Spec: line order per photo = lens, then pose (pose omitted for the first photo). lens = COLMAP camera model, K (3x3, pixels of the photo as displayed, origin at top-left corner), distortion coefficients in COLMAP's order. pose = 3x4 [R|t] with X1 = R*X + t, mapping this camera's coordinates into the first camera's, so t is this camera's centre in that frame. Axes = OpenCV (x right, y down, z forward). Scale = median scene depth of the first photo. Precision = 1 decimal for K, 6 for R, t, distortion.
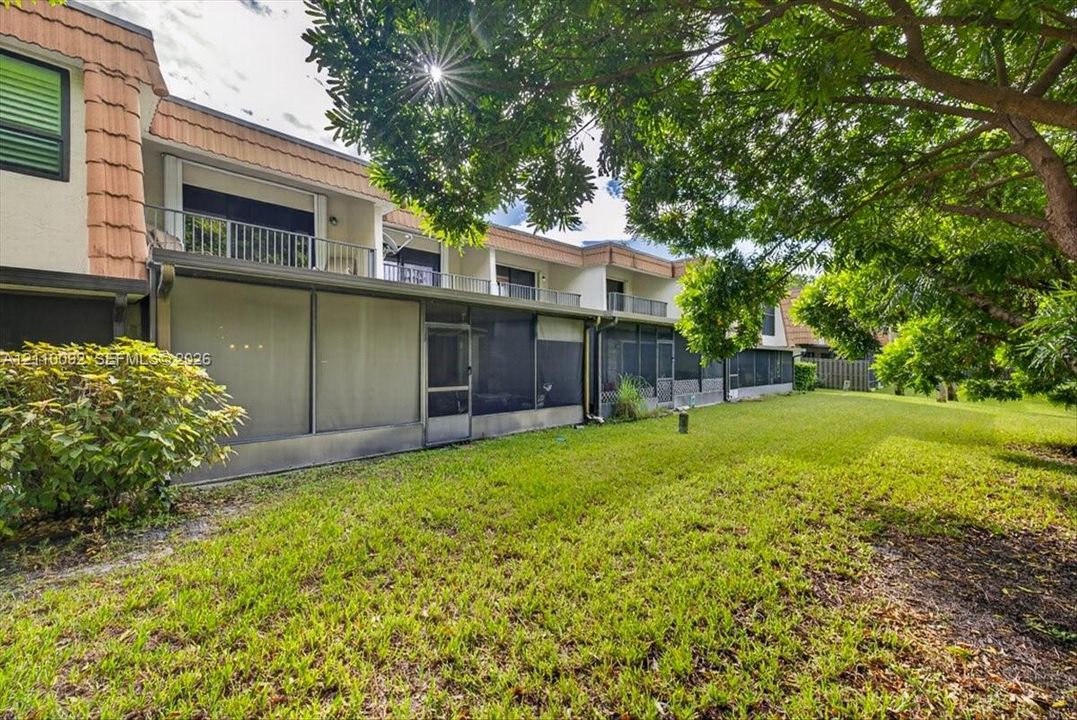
lens RADIAL K [[450.9, 0, 542.5], [0, 450.9, 355.9], [0, 0, 1]] dist [0.001756, 0.000181]
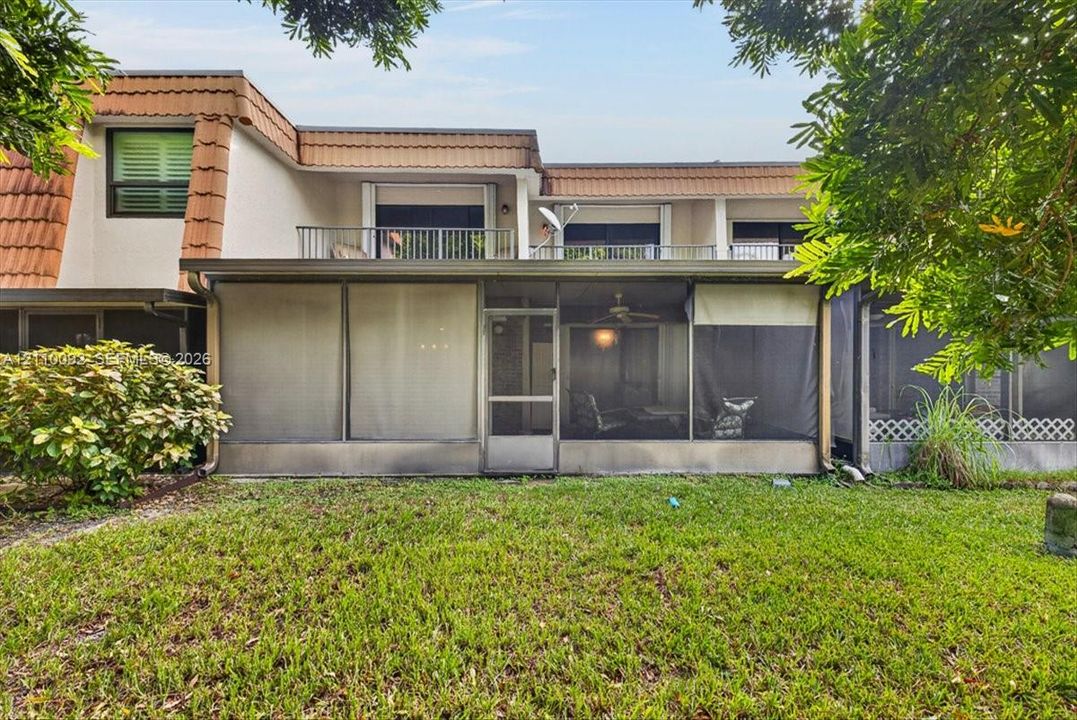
lens RADIAL K [[450.9, 0, 542.5], [0, 450.9, 355.9], [0, 0, 1]] dist [0.001756, 0.000181]
pose [[0.701860, -0.001105, -0.712314, 0.340115], [0.008711, 0.999937, 0.007033, -0.000779], [0.712261, -0.011141, 0.701826, 0.526945]]
